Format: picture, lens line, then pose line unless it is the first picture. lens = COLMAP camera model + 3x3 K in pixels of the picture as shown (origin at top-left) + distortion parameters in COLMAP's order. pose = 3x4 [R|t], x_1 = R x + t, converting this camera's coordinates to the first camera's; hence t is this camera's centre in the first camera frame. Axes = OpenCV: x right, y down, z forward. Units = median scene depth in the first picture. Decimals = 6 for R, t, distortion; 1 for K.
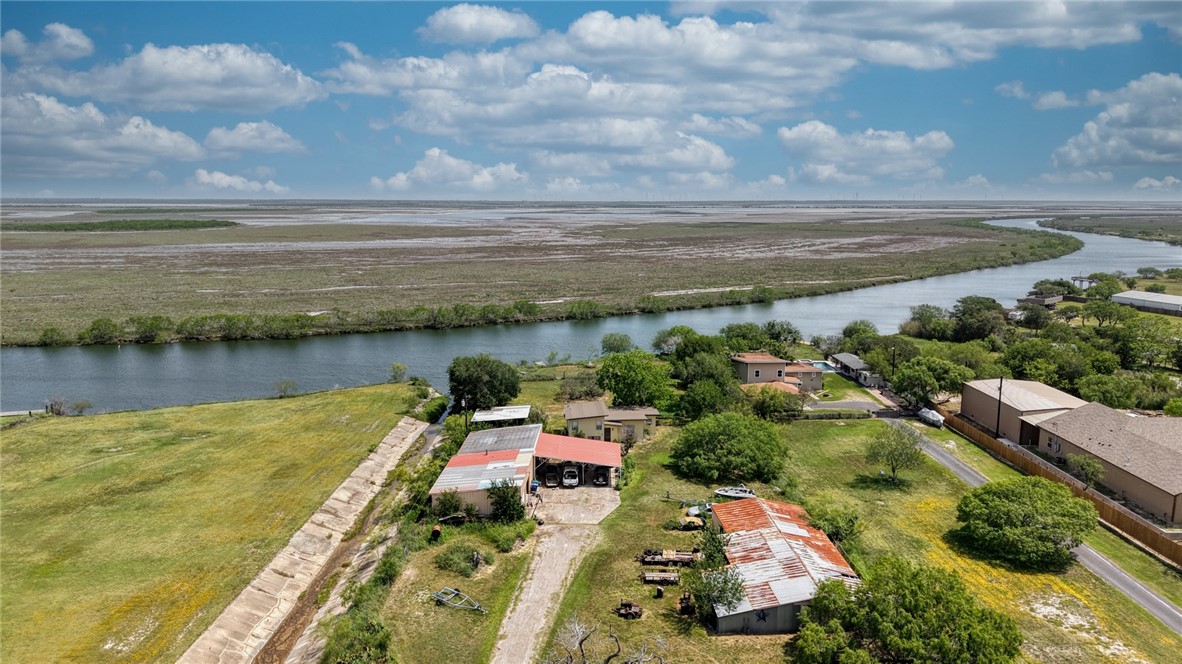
lens RADIAL K [[802.4, 0, 591.0], [0, 802.4, 332.0], [0, 0, 1]] dist [0.080719, -0.099560]
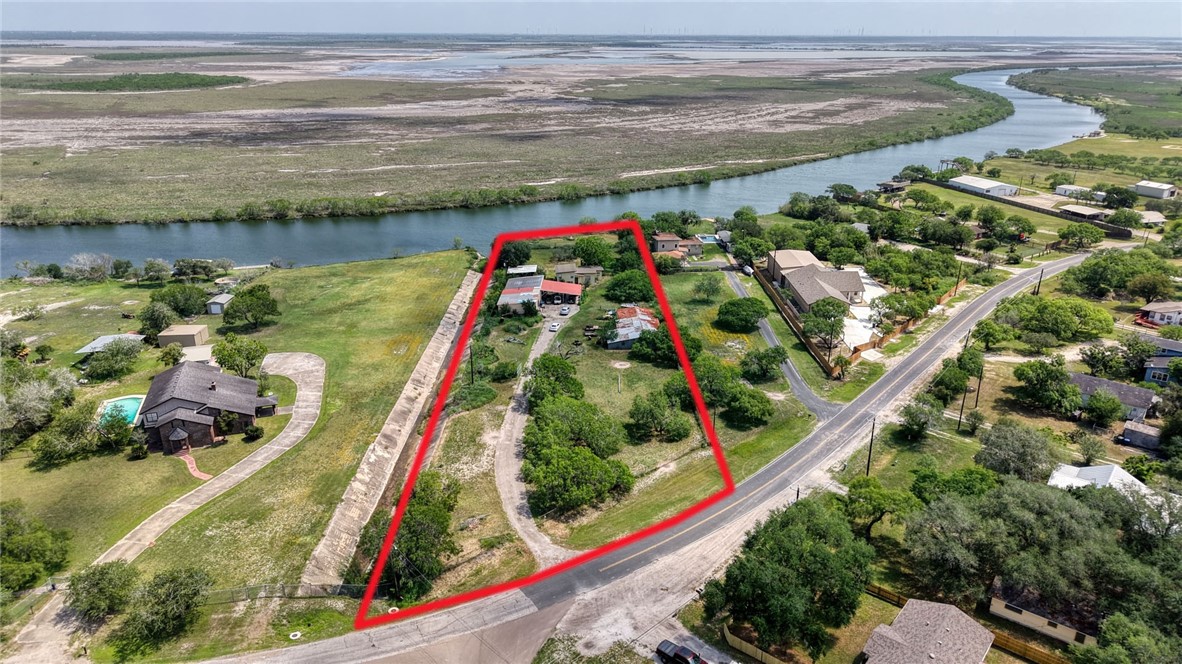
lens RADIAL K [[802.4, 0, 591.0], [0, 802.4, 332.0], [0, 0, 1]] dist [0.080719, -0.099560]
pose [[0.999979, 0.000858, 0.006421, 0.039327], [-0.002068, 0.981604, 0.190918, -0.113963], [-0.006139, -0.190927, 0.981585, -0.881097]]
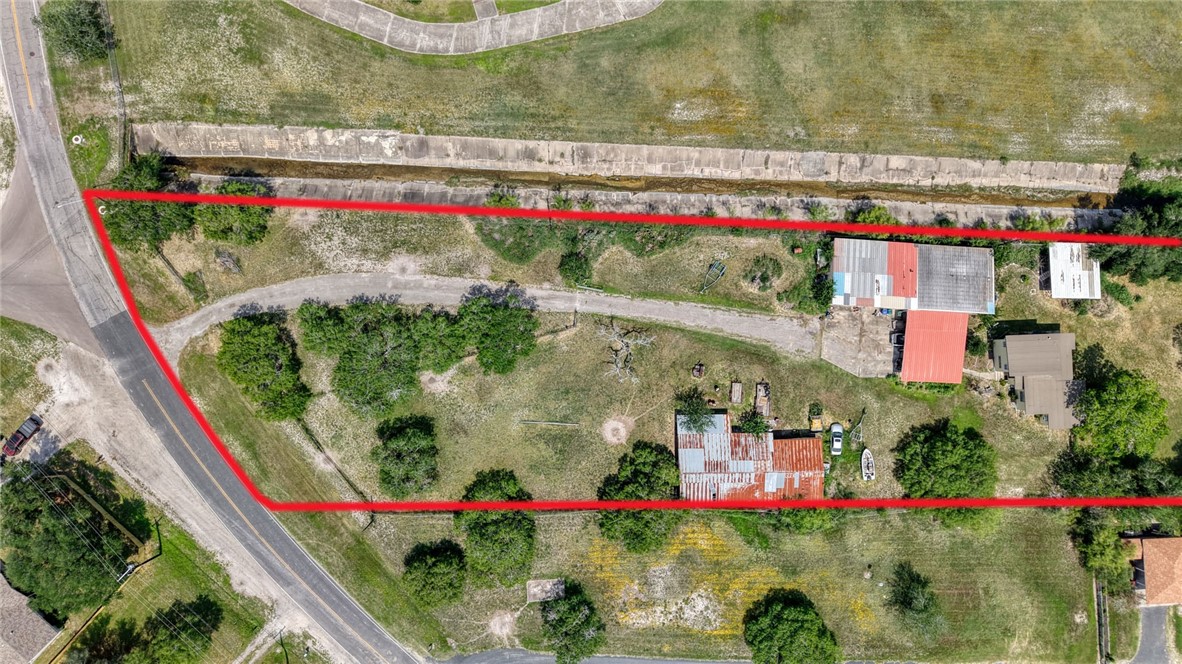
lens RADIAL K [[802.4, 0, 591.0], [0, 802.4, 332.0], [0, 0, 1]] dist [0.080719, -0.099560]
pose [[-0.029056, 0.999278, -0.024471, 0.005978], [-0.173035, 0.019083, 0.984731, -0.744631], [0.984487, 0.032846, 0.172356, 0.234688]]
